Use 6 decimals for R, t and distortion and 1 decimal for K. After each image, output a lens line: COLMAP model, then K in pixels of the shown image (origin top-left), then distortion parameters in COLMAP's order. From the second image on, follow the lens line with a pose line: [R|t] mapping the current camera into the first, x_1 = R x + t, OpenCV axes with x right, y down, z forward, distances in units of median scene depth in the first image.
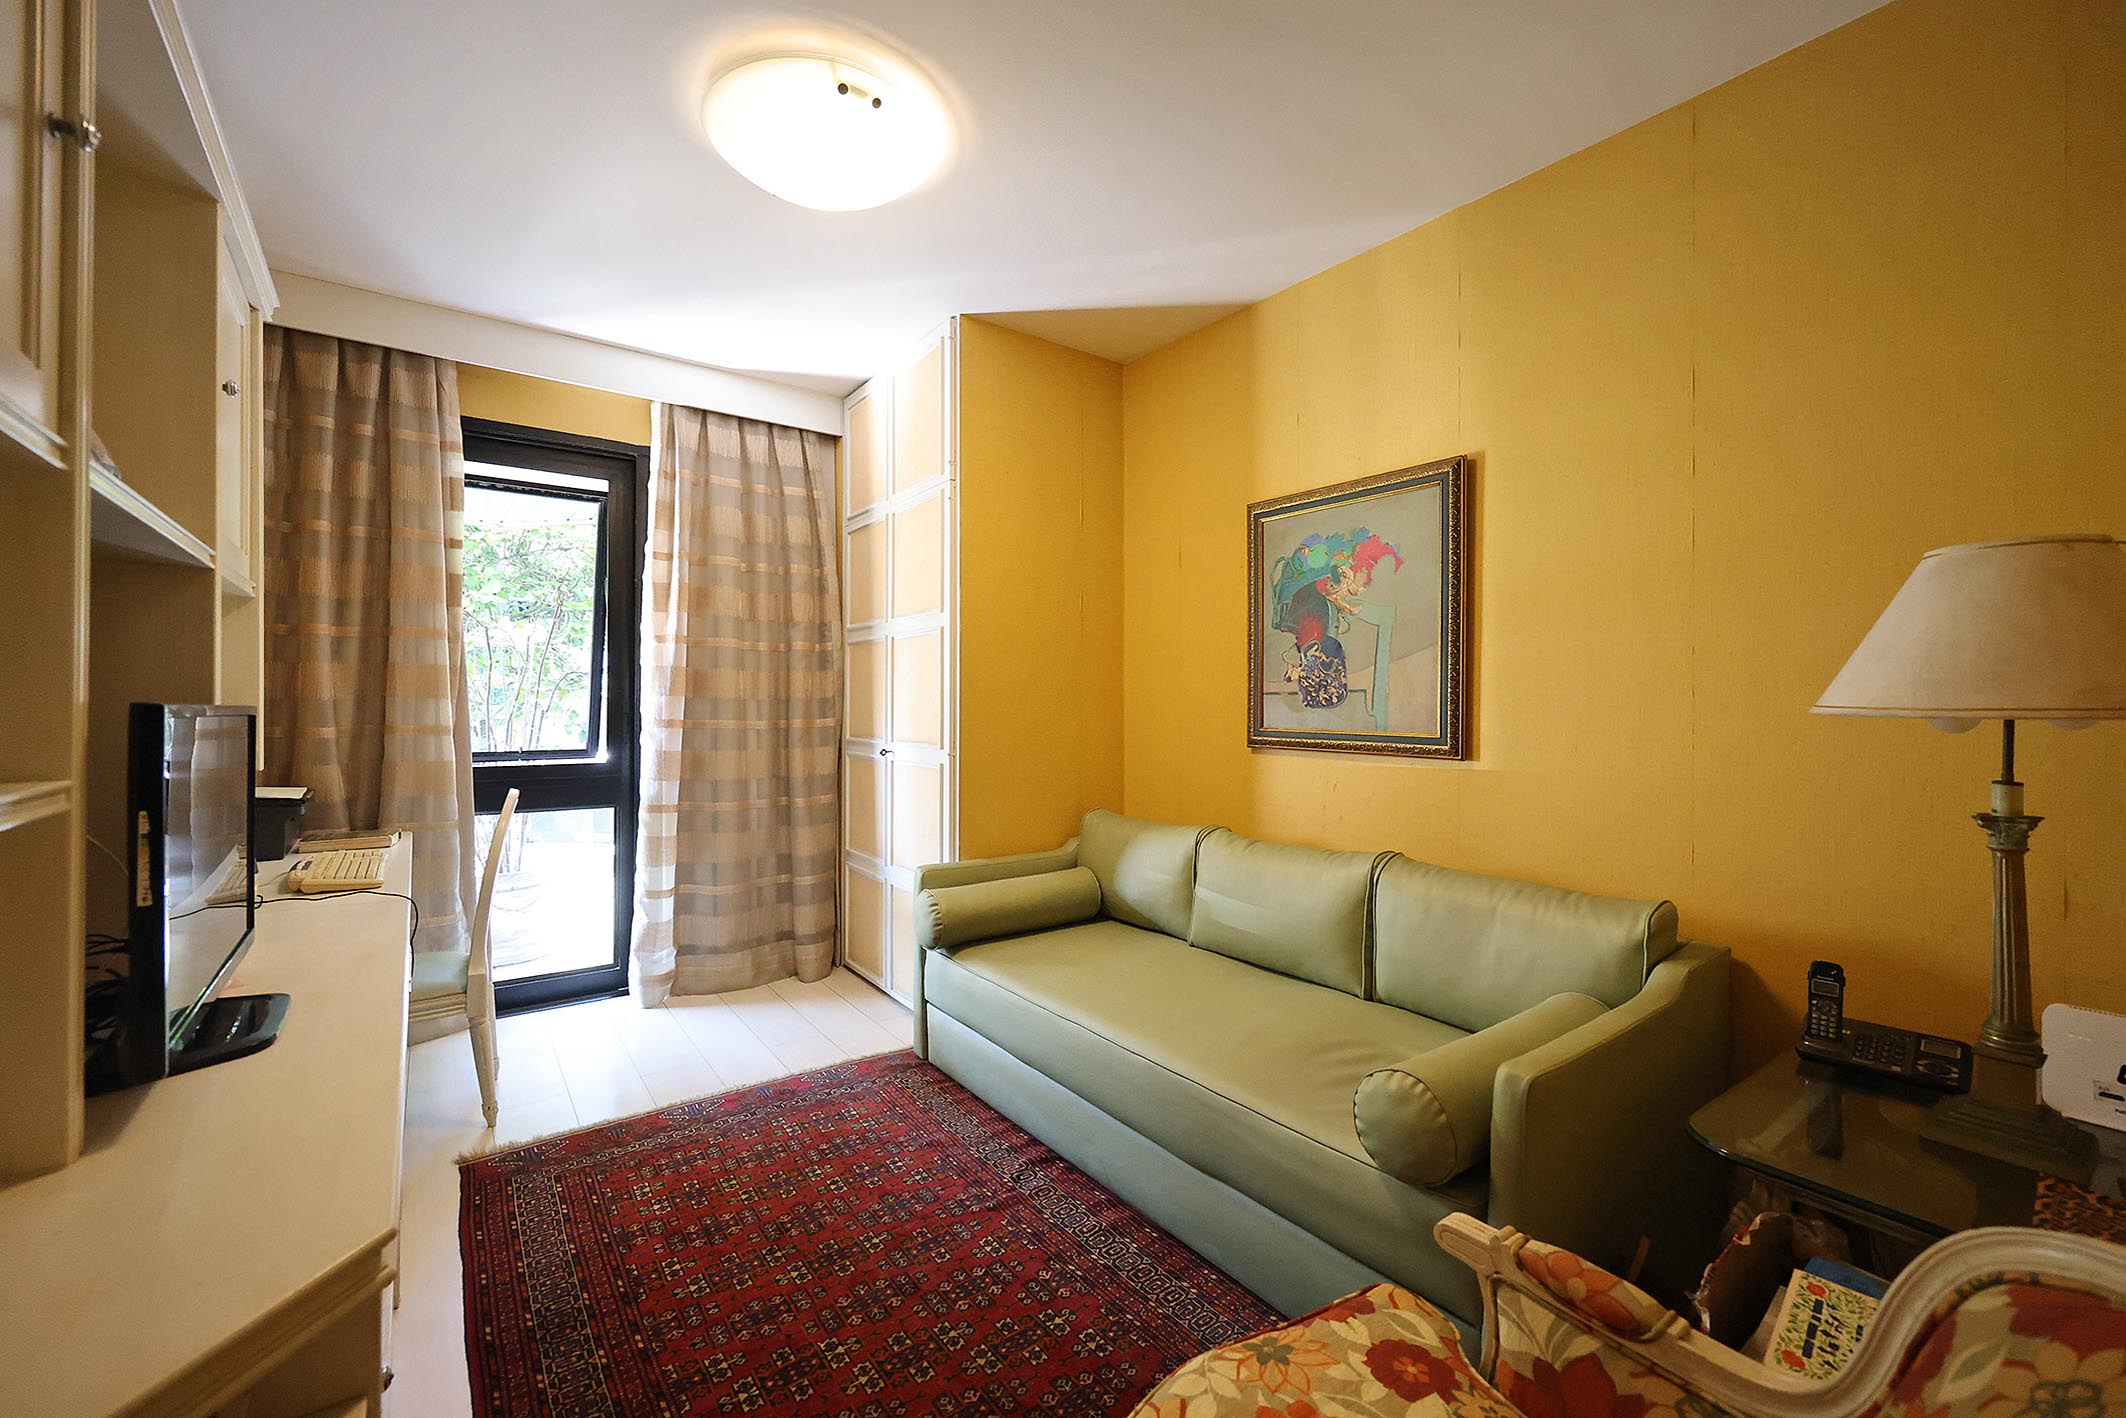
lens RADIAL K [[851.5, 0, 1055.4], [0, 851.5, 697.3], [0, 0, 1]] dist [-0.003742, -0.000517]
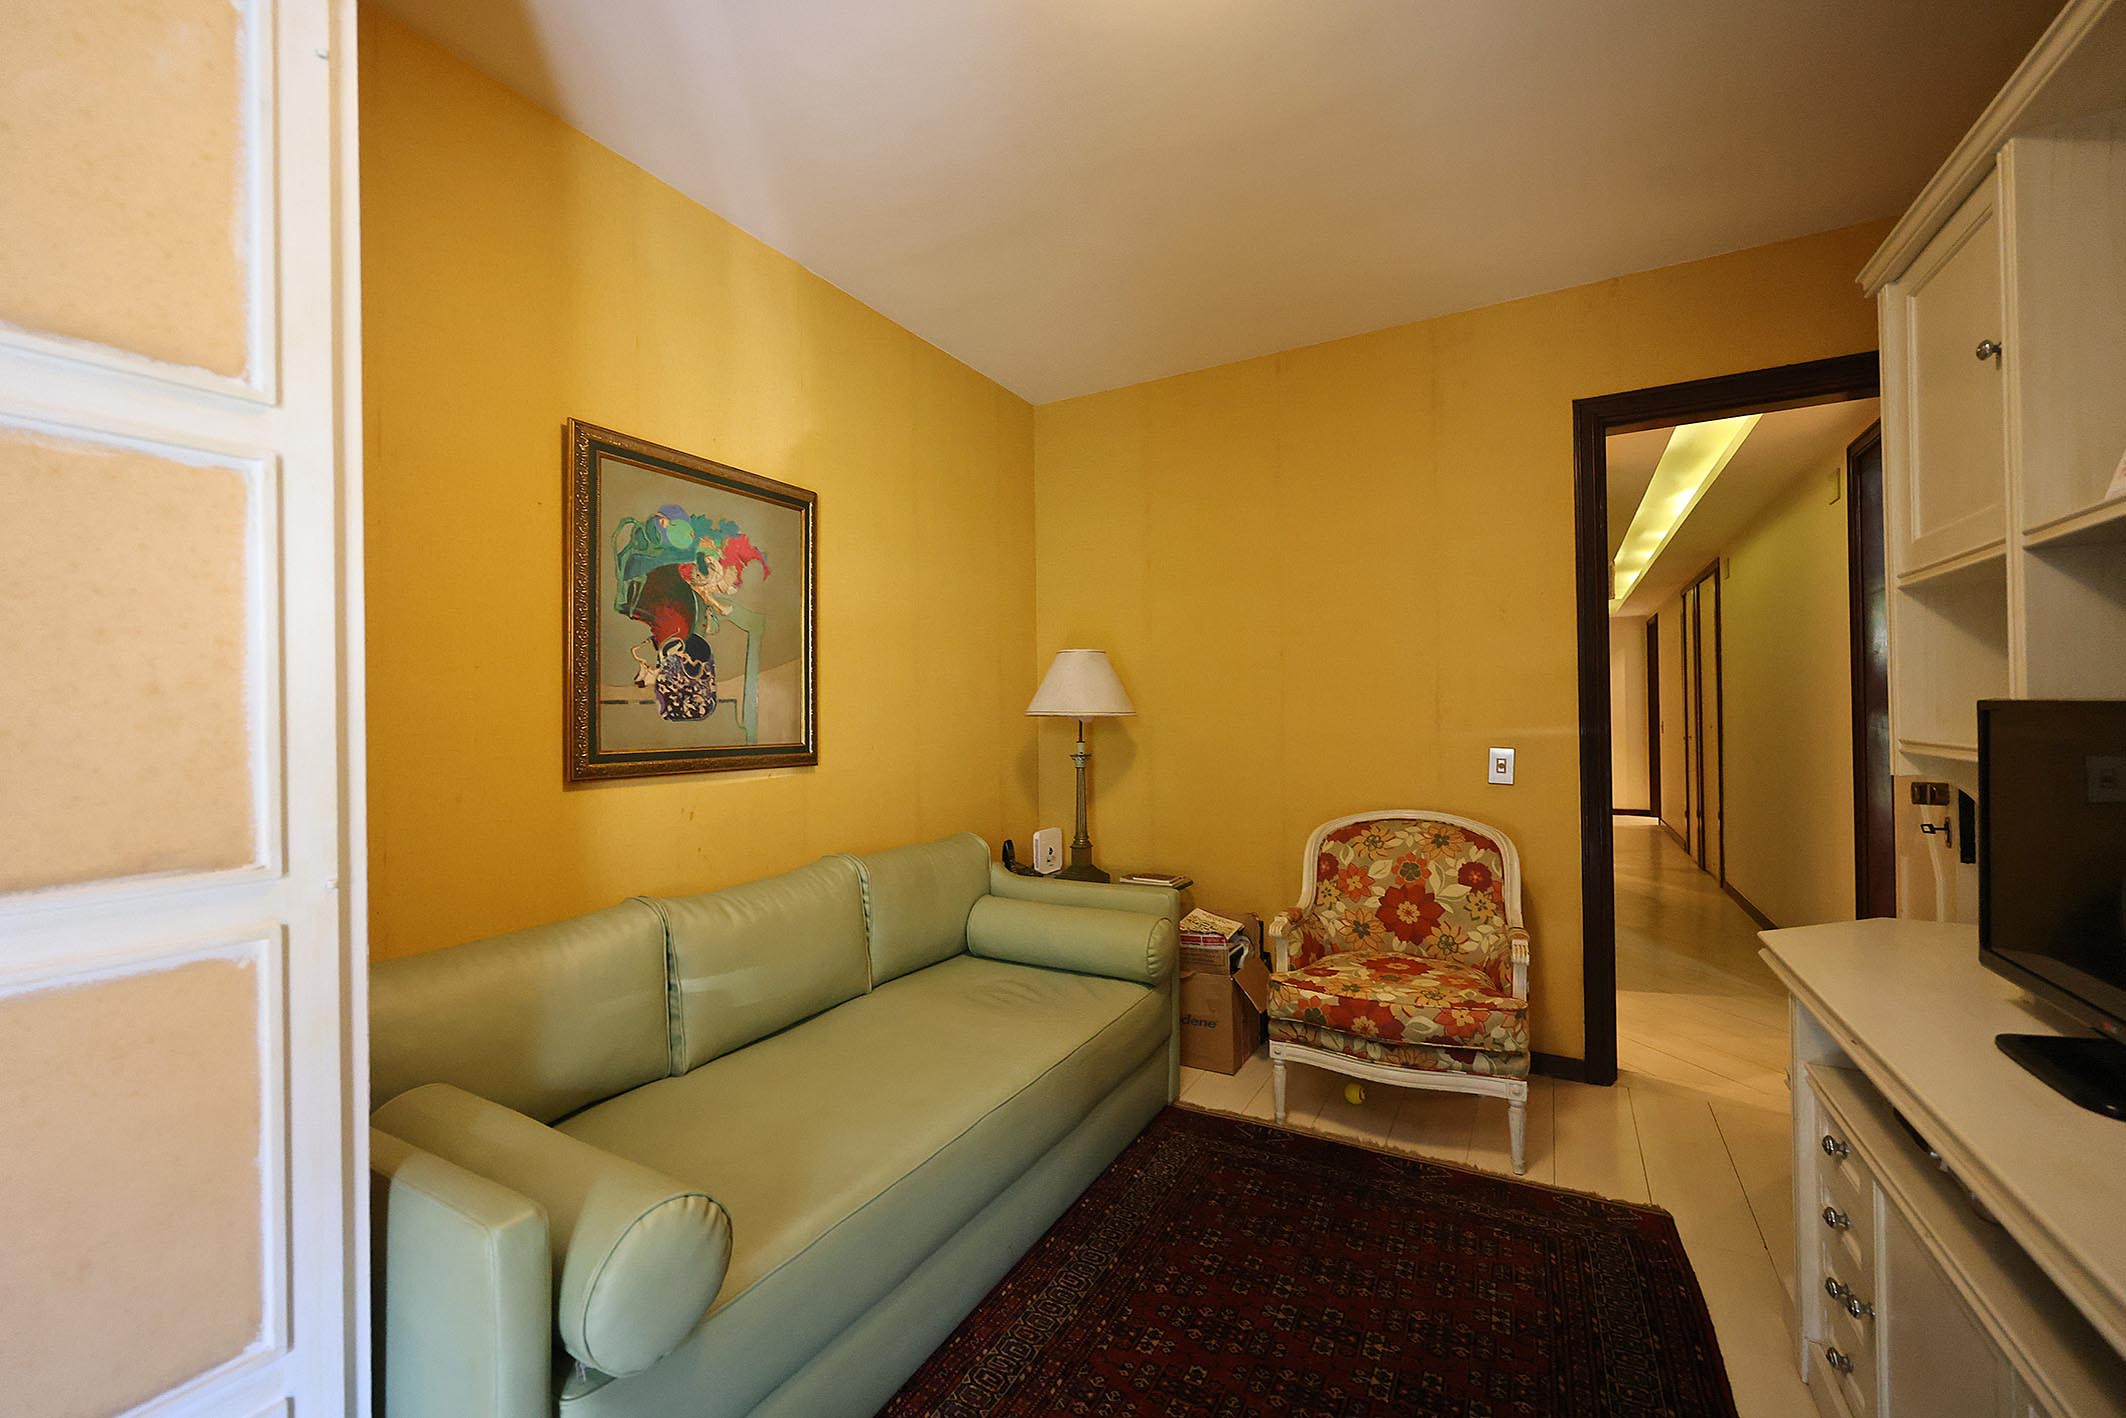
lens RADIAL K [[851.5, 0, 1057.9], [0, 851.5, 712.4], [0, 0, 1]] dist [-0.003742, -0.000517]
pose [[-0.399899, 0.007691, 0.916527, -0.584527], [0.009466, 0.999946, -0.004261, 0.011411], [-0.916510, 0.006972, -0.399950, 1.004664]]
